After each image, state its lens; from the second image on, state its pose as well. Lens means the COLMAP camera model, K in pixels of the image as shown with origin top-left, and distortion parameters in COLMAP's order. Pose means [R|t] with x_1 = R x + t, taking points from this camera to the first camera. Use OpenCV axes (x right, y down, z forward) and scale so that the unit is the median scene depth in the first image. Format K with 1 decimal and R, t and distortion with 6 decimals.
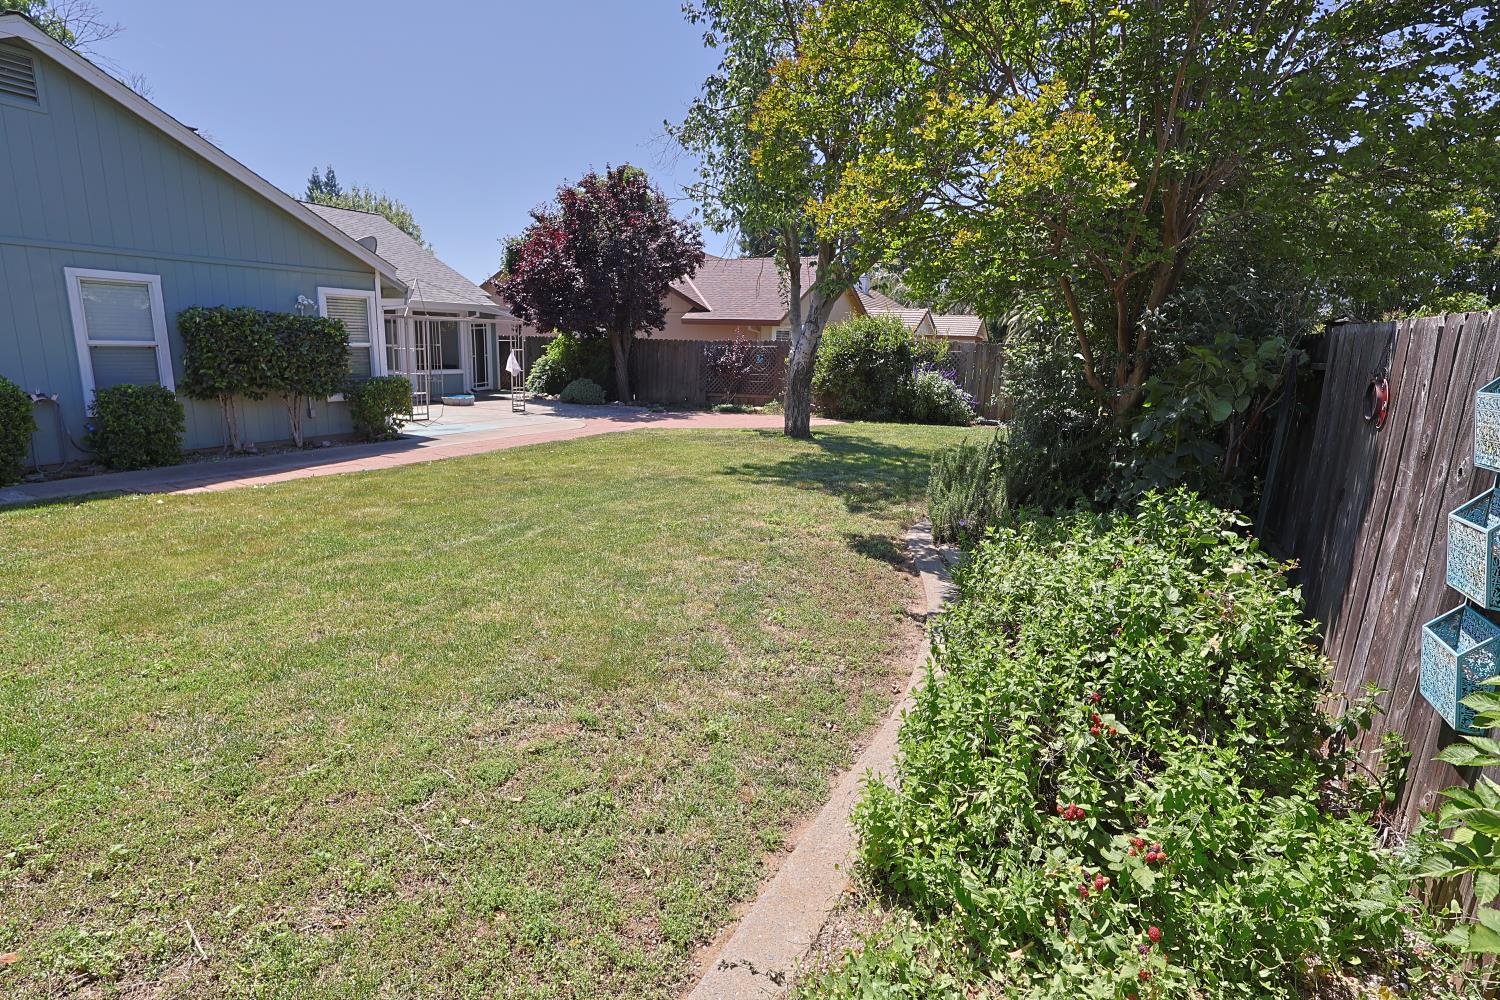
lens RADIAL K [[731.0, 0, 744.2], [0, 731.0, 502.2], [0, 0, 1]] dist [-0.002318, 0.000080]
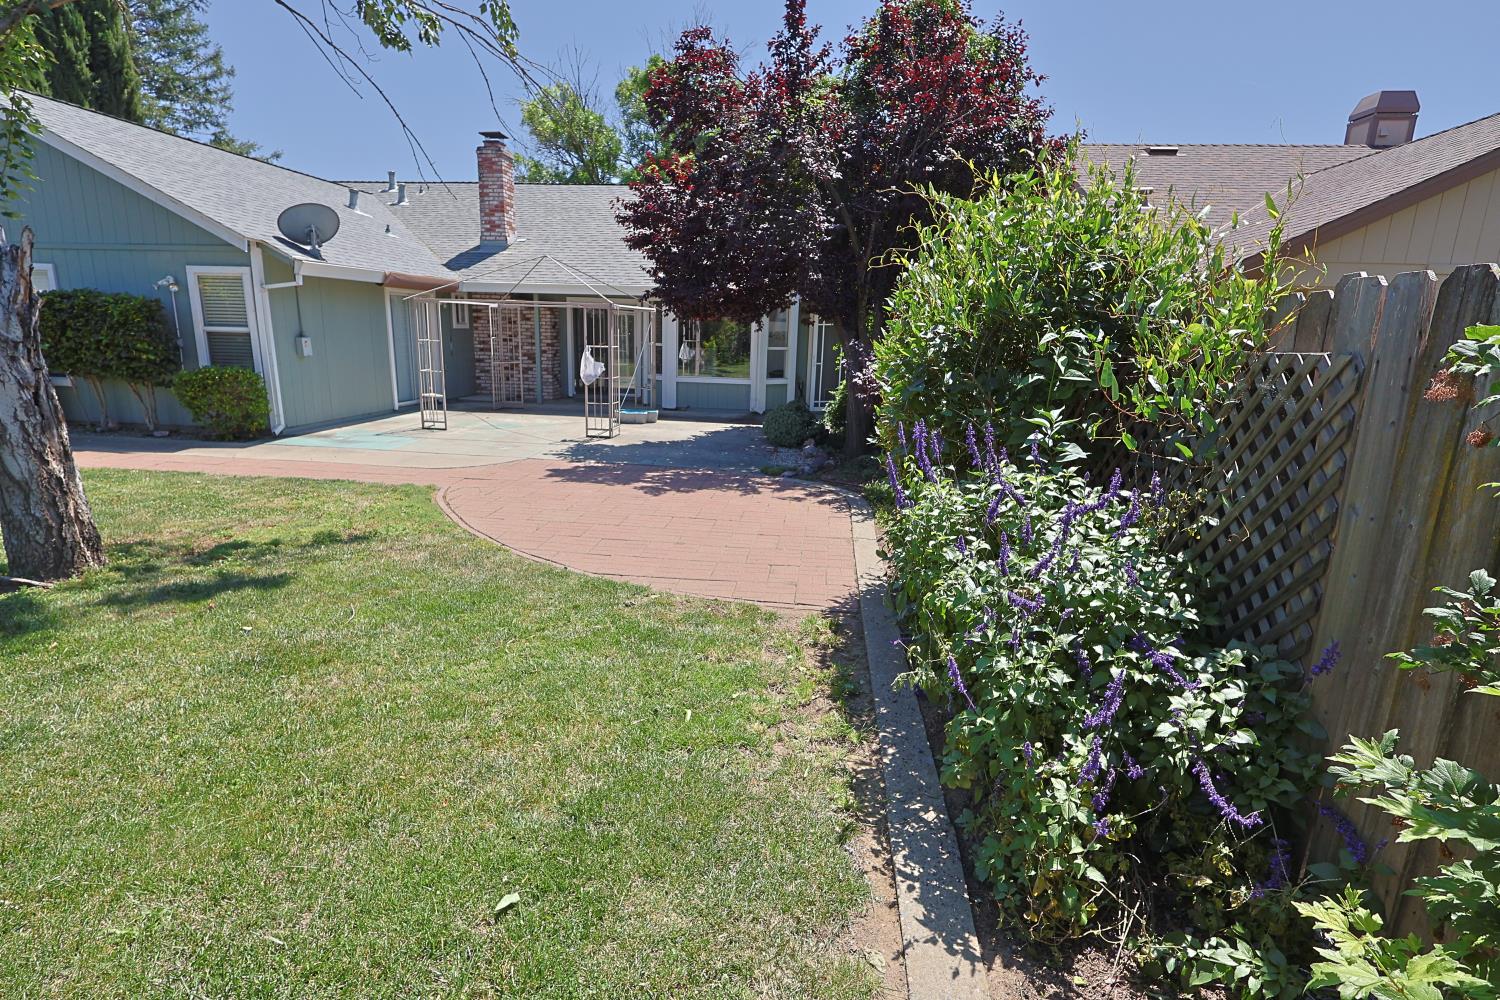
lens RADIAL K [[732.3, 0, 747.7], [0, 732.3, 504.1], [0, 0, 1]] dist [-0.004443, 0.001046]
pose [[0.354828, 0.204660, -0.912256, 0.682617], [-0.218985, 0.966797, 0.131720, -0.336706], [0.908924, 0.153032, 0.387864, 1.597816]]
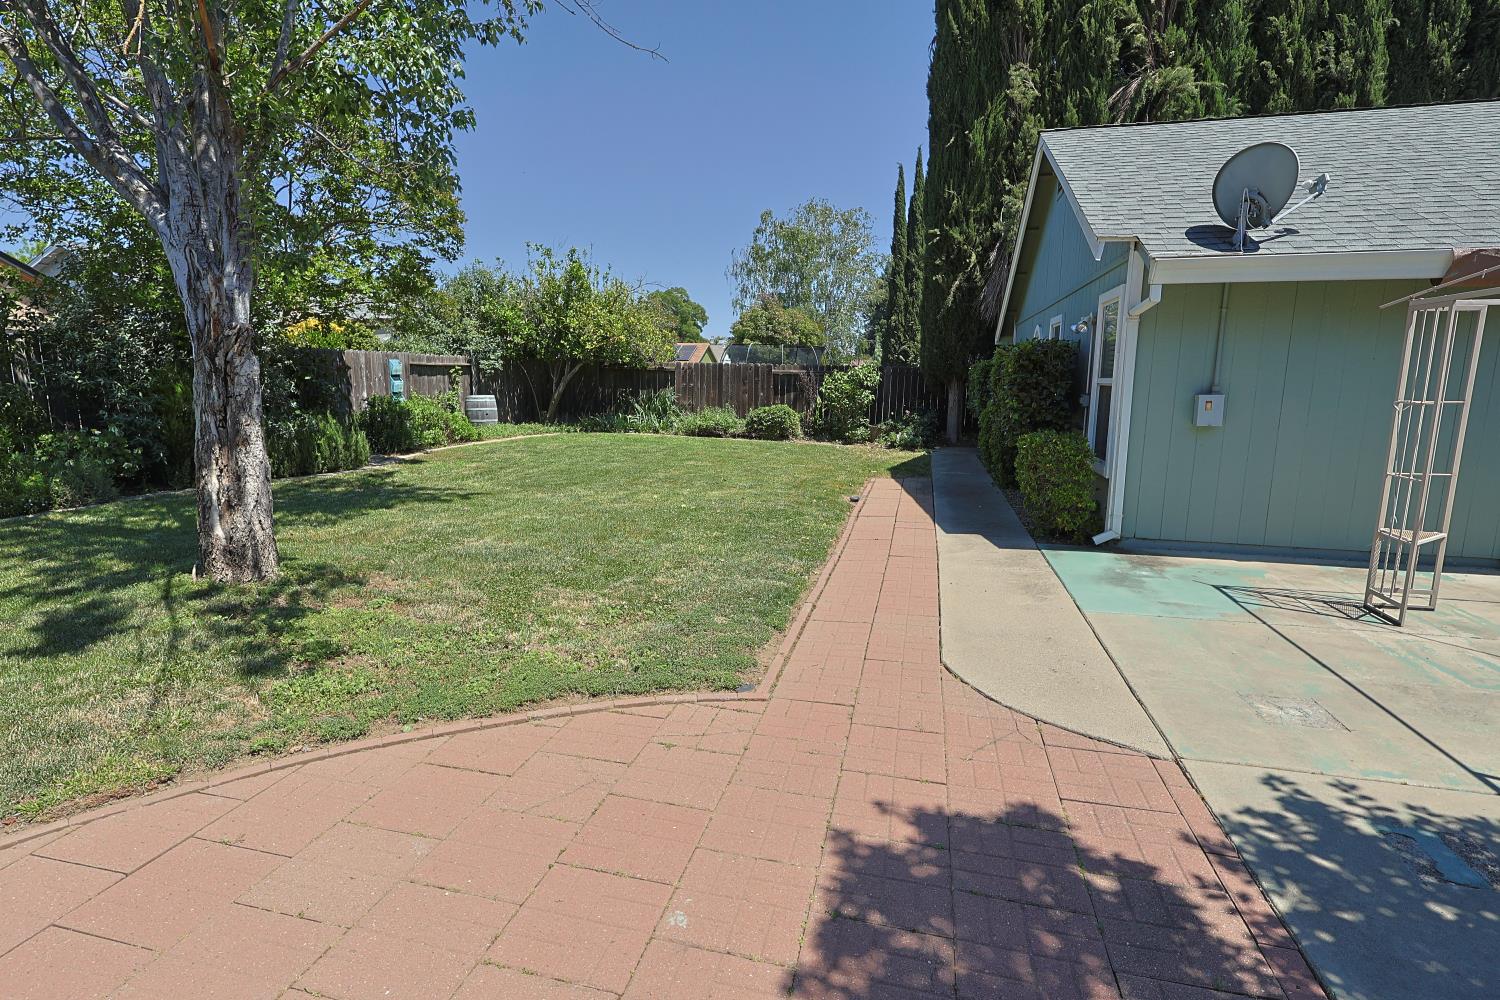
lens RADIAL K [[731.6, 0, 744.7], [0, 731.6, 504.7], [0, 0, 1]] dist [-0.004302, 0.003724]
pose [[-0.973010, 0.007078, -0.230654, -0.134554], [-0.081248, 0.925020, 0.371128, -0.405992], [0.215986, 0.379852, -0.899479, 1.915509]]
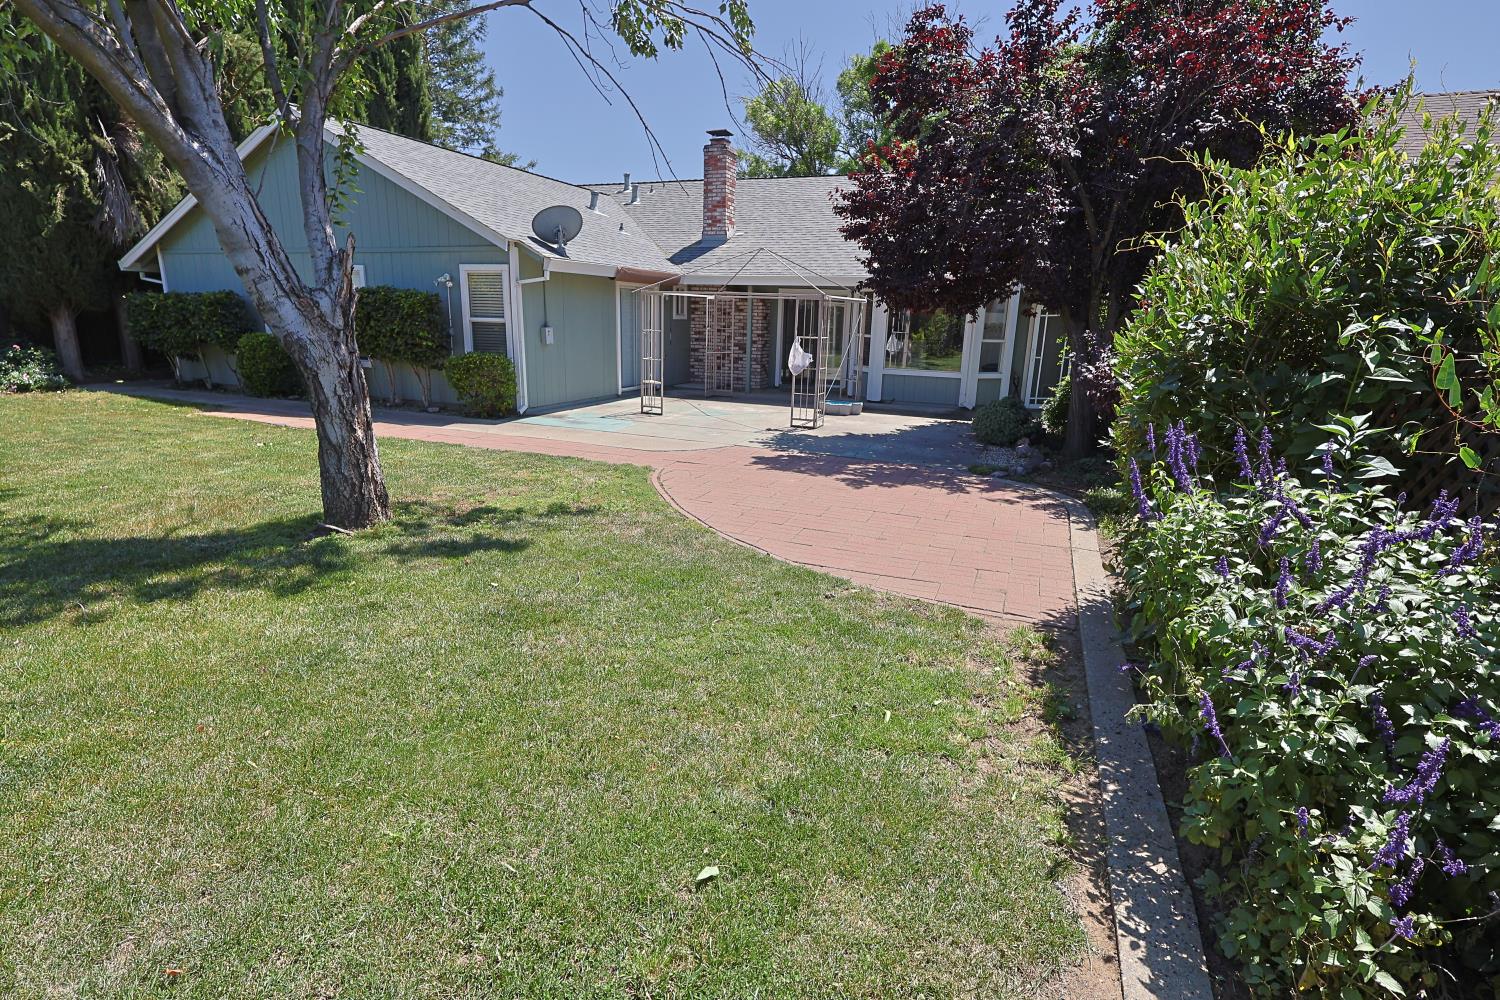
lens RADIAL K [[731.6, 0, 744.7], [0, 731.6, 504.7], [0, 0, 1]] dist [-0.004302, 0.003724]
pose [[0.090712, 0.230139, -0.968921, 0.673400], [-0.237554, 0.949847, 0.203368, -0.333147], [0.967129, 0.211724, 0.140833, 1.588184]]
